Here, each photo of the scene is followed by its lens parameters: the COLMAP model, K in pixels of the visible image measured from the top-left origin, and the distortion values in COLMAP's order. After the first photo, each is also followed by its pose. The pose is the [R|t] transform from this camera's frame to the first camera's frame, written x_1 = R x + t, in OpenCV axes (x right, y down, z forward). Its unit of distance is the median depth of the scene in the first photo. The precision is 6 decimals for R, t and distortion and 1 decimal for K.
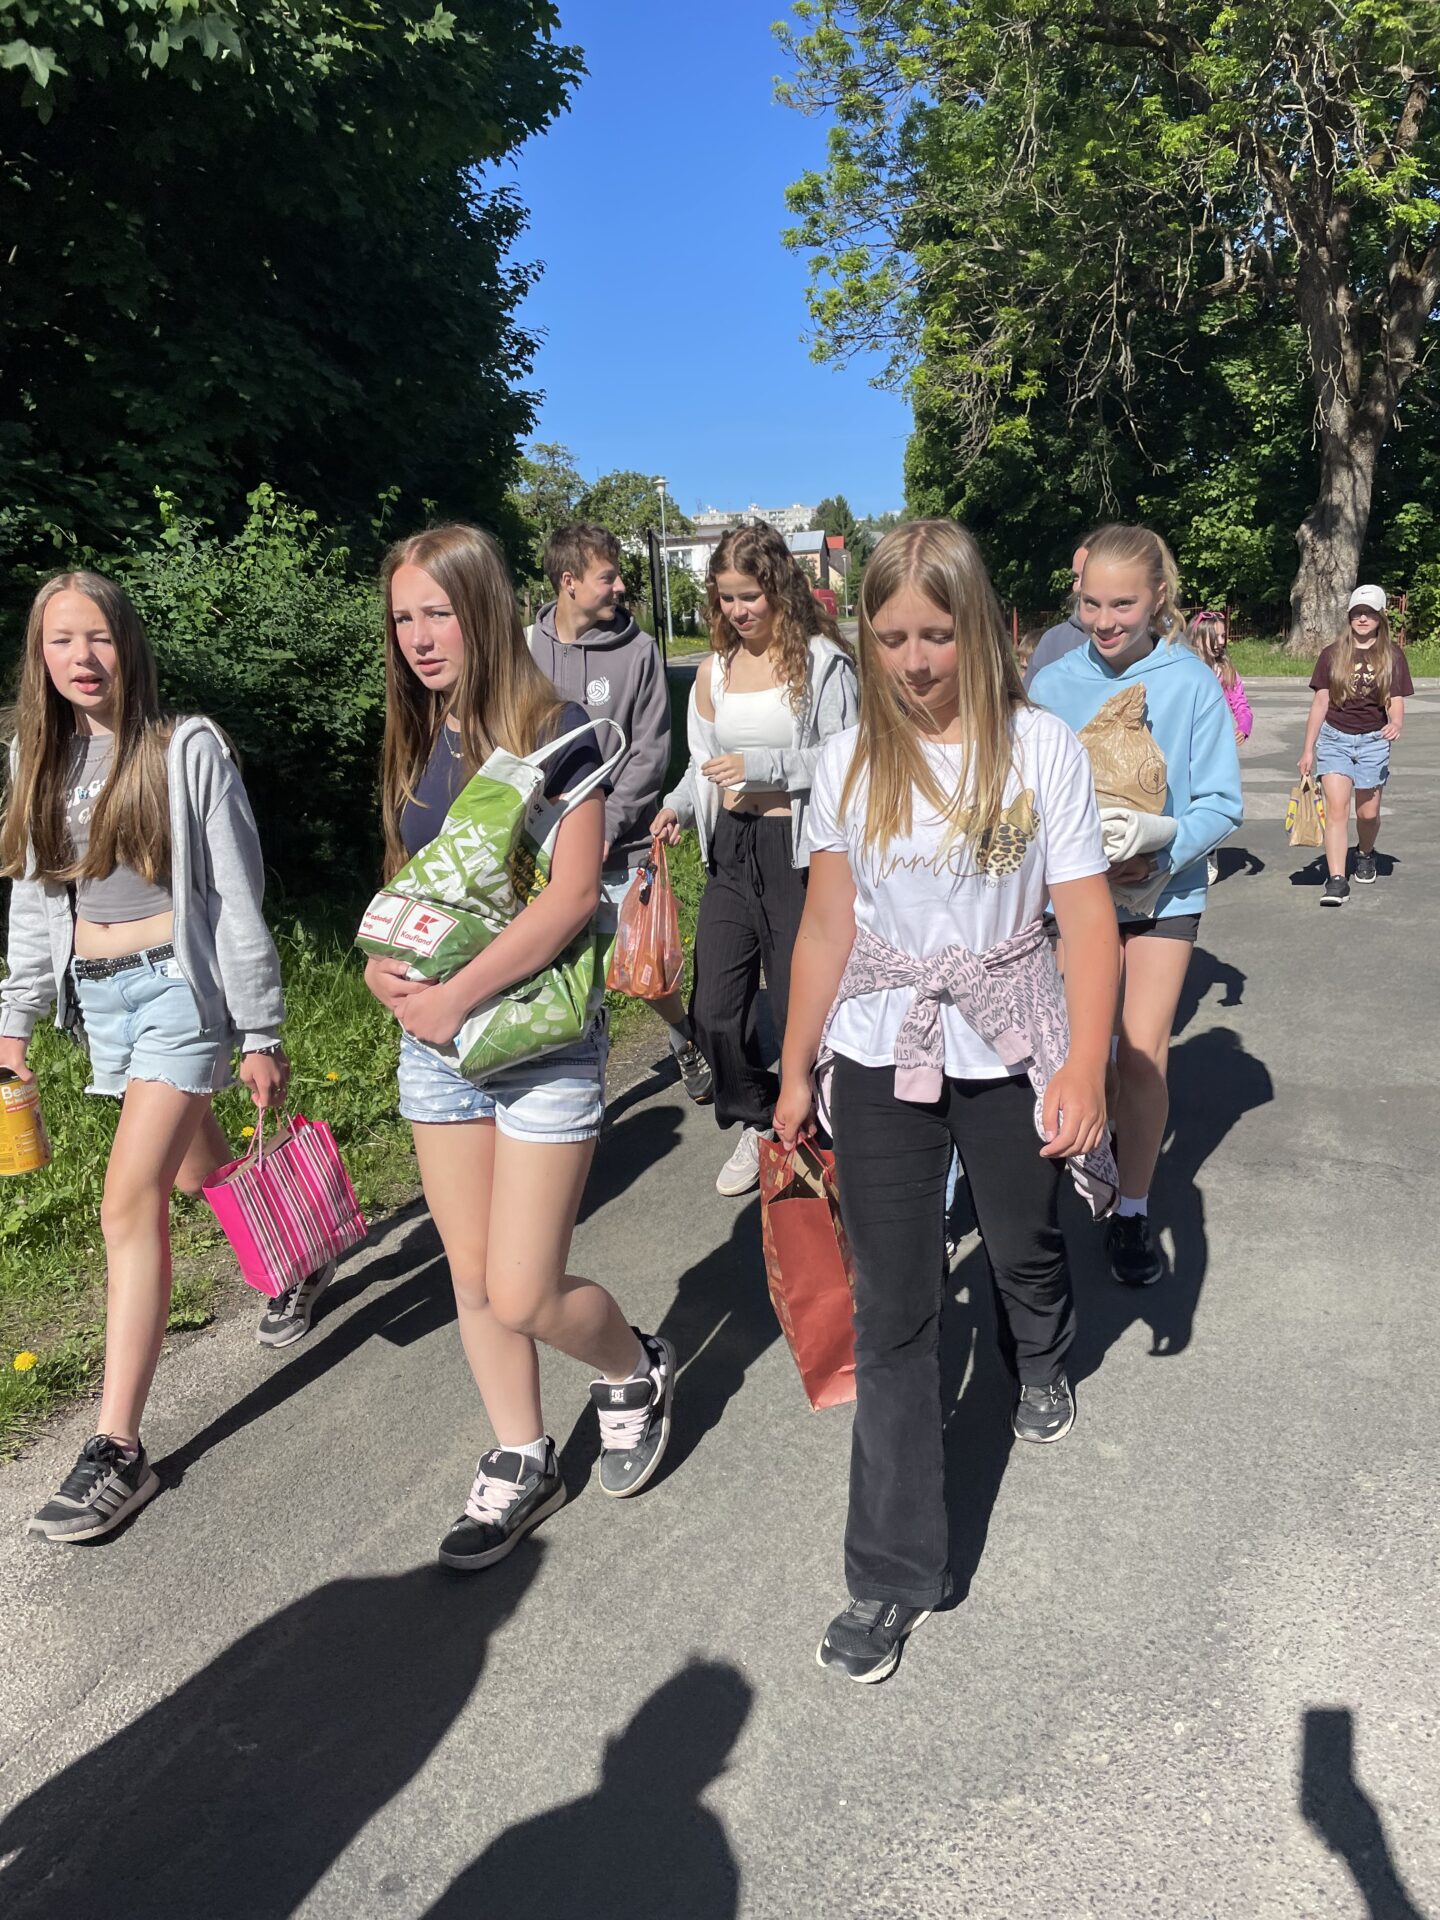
lens RADIAL K [[1591.0, 0, 720.0], [0, 1591.0, 960.0], [0, 0, 1]] dist [0.084951, -0.123036]
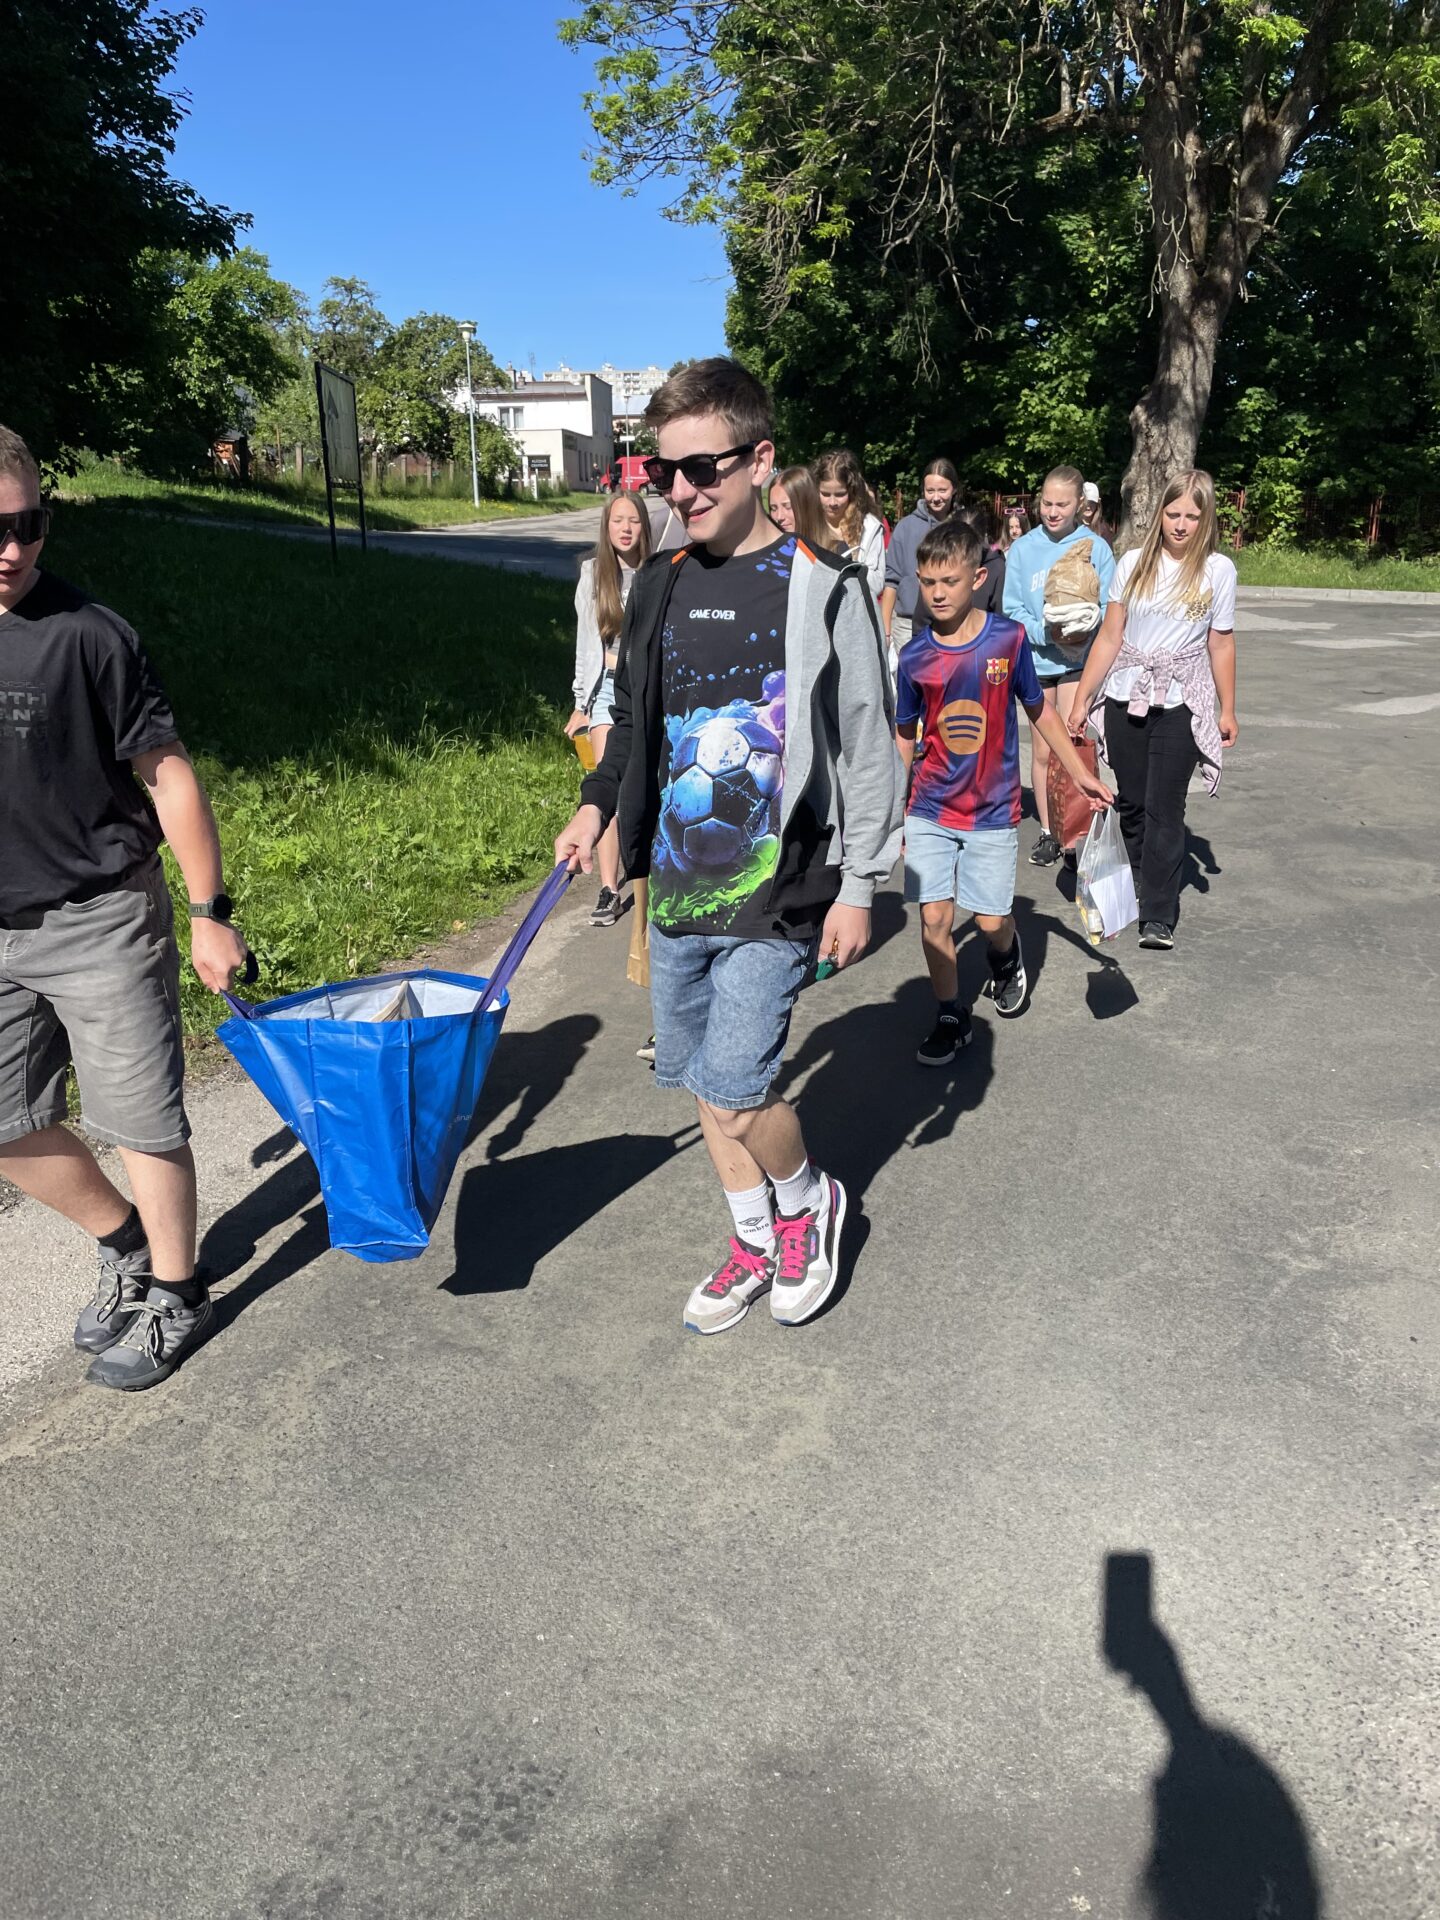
lens RADIAL K [[1591.0, 0, 720.0], [0, 1591.0, 960.0], [0, 0, 1]] dist [0.084951, -0.123036]
pose [[0.995304, 0.013991, 0.095781, 0.048527], [-0.021296, 0.996905, 0.075679, -0.025444], [-0.094426, -0.077363, 0.992521, 0.107866]]
